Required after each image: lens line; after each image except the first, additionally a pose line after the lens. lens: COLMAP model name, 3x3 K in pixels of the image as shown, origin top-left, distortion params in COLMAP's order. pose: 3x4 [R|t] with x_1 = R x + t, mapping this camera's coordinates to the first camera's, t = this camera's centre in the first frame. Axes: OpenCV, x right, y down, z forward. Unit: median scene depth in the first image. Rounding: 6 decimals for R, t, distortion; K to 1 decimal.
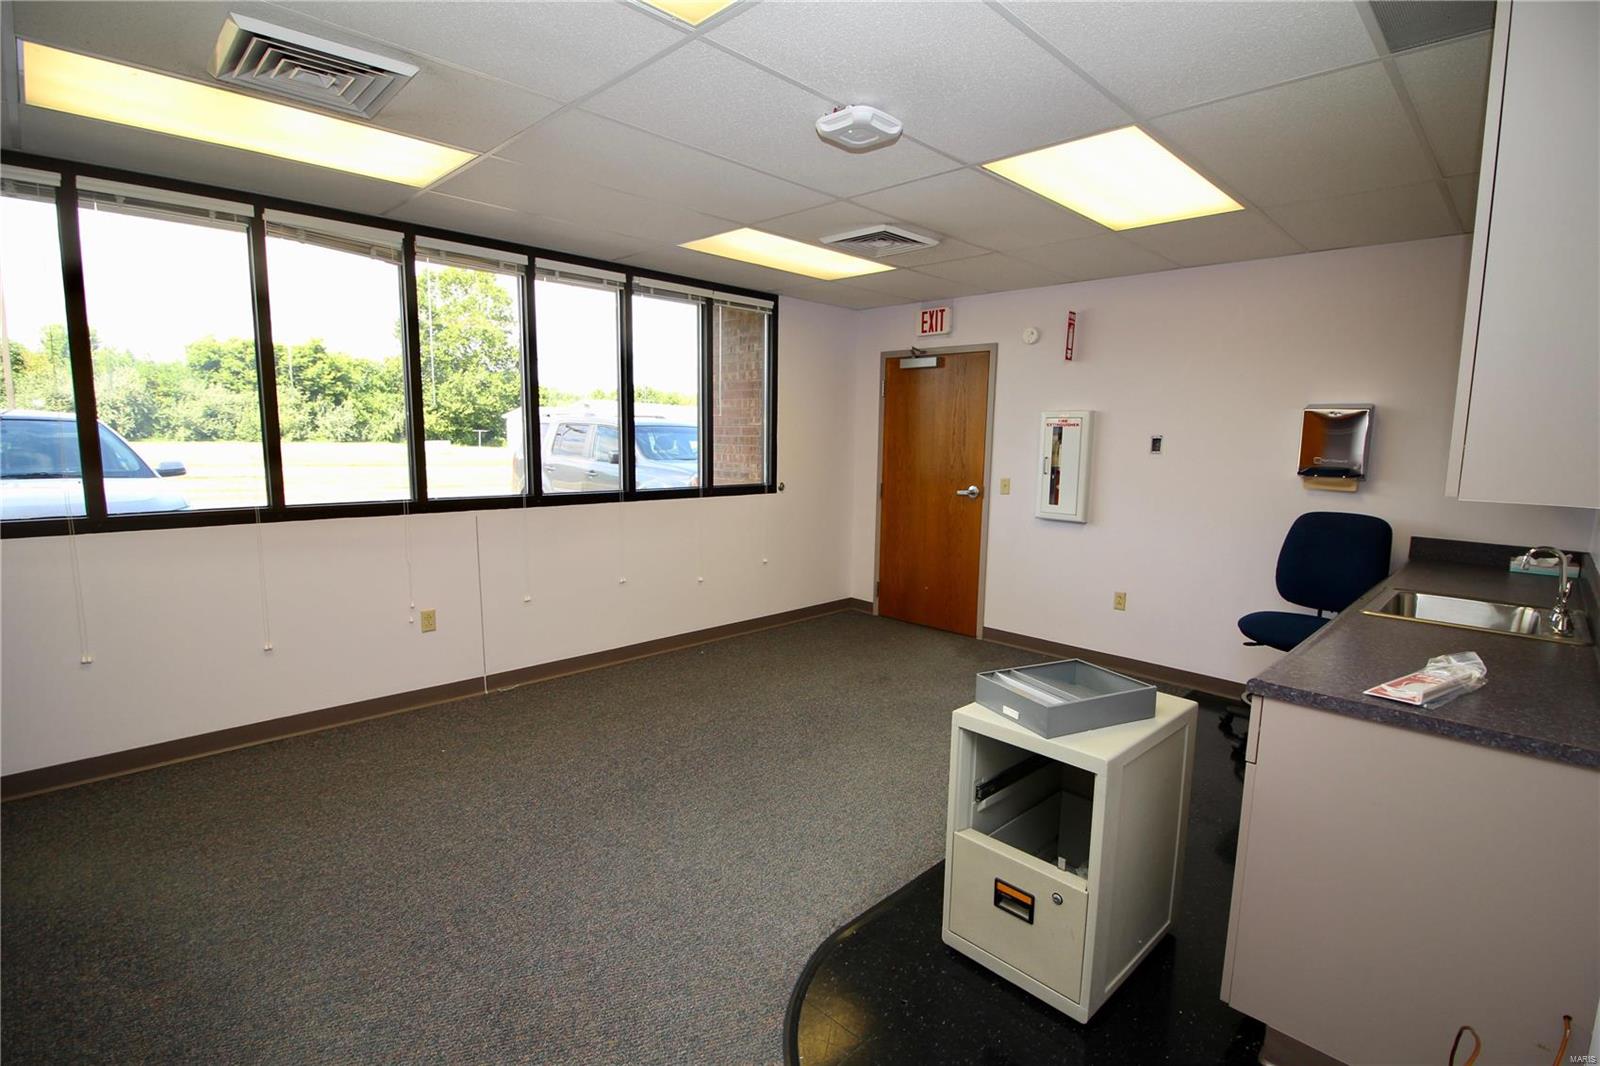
lens RADIAL K [[759.7, 0, 824.5], [0, 759.7, 532.0], [0, 0, 1]] dist [0.002984, -0.013867]
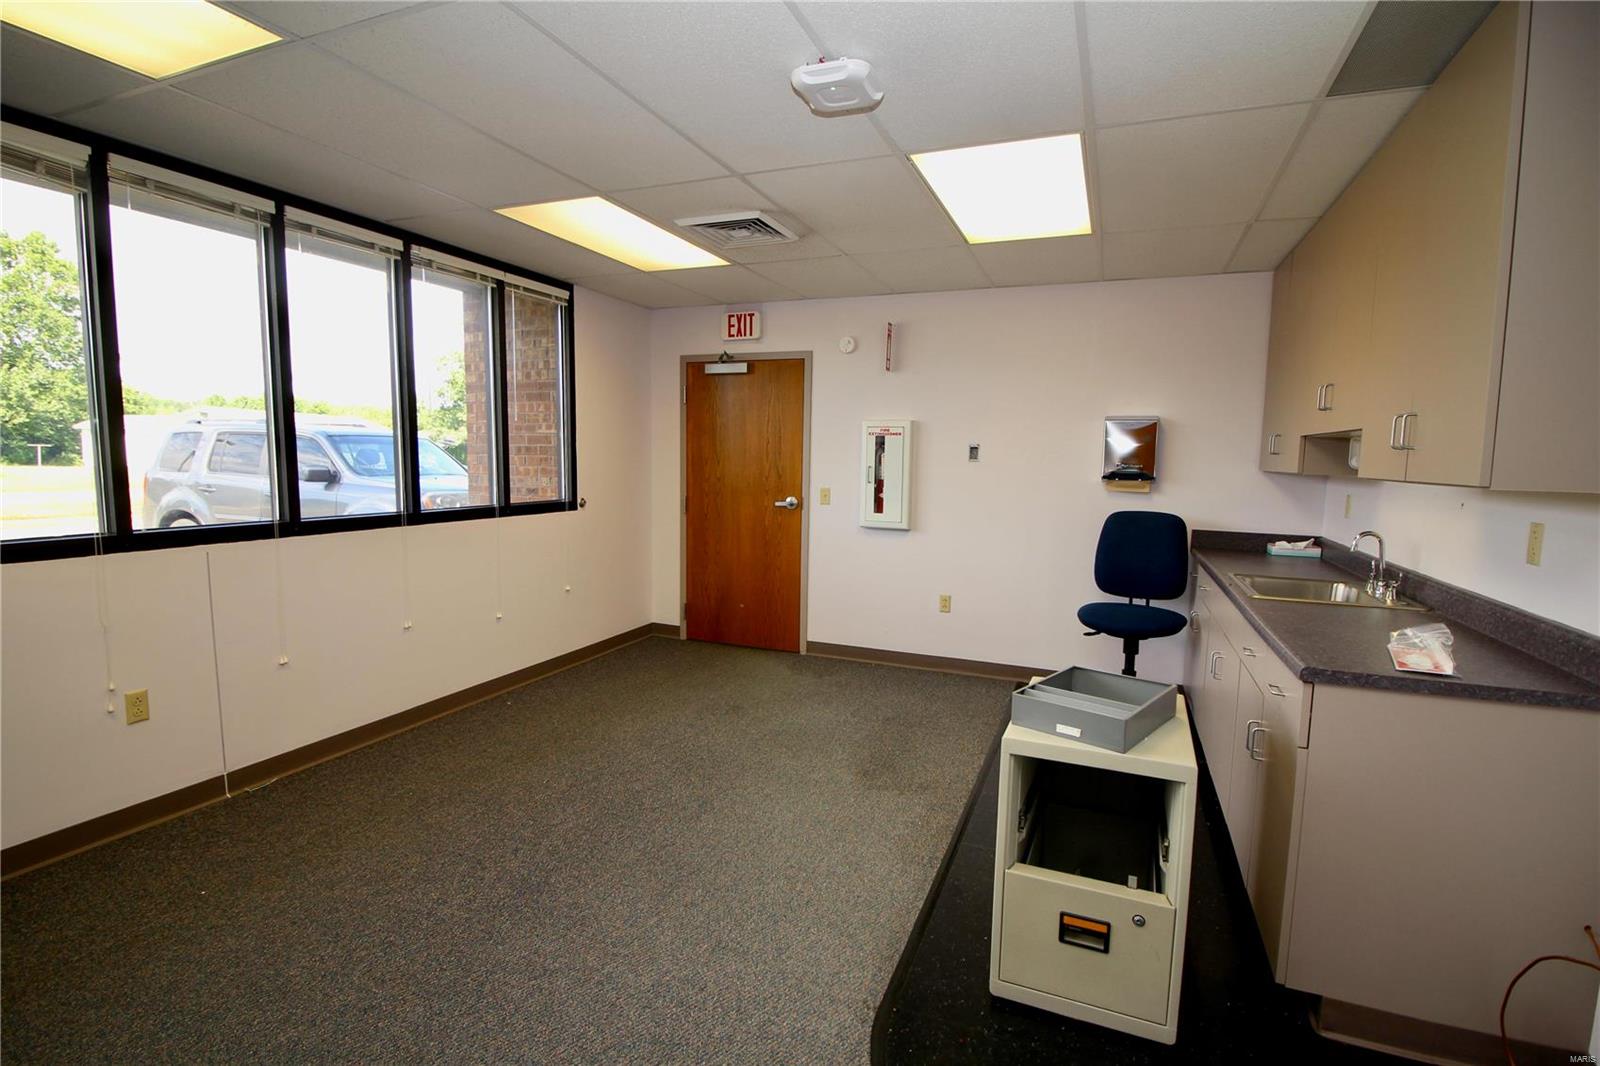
lens RADIAL K [[758.0, 0, 798.6], [0, 758.0, 532.2], [0, 0, 1]] dist [0.001250, -0.012792]
pose [[0.927292, -0.040378, 0.372156, -0.168938], [0.047826, 0.998797, -0.010801, -0.004901], [-0.371272, 0.027815, 0.928107, 0.107208]]
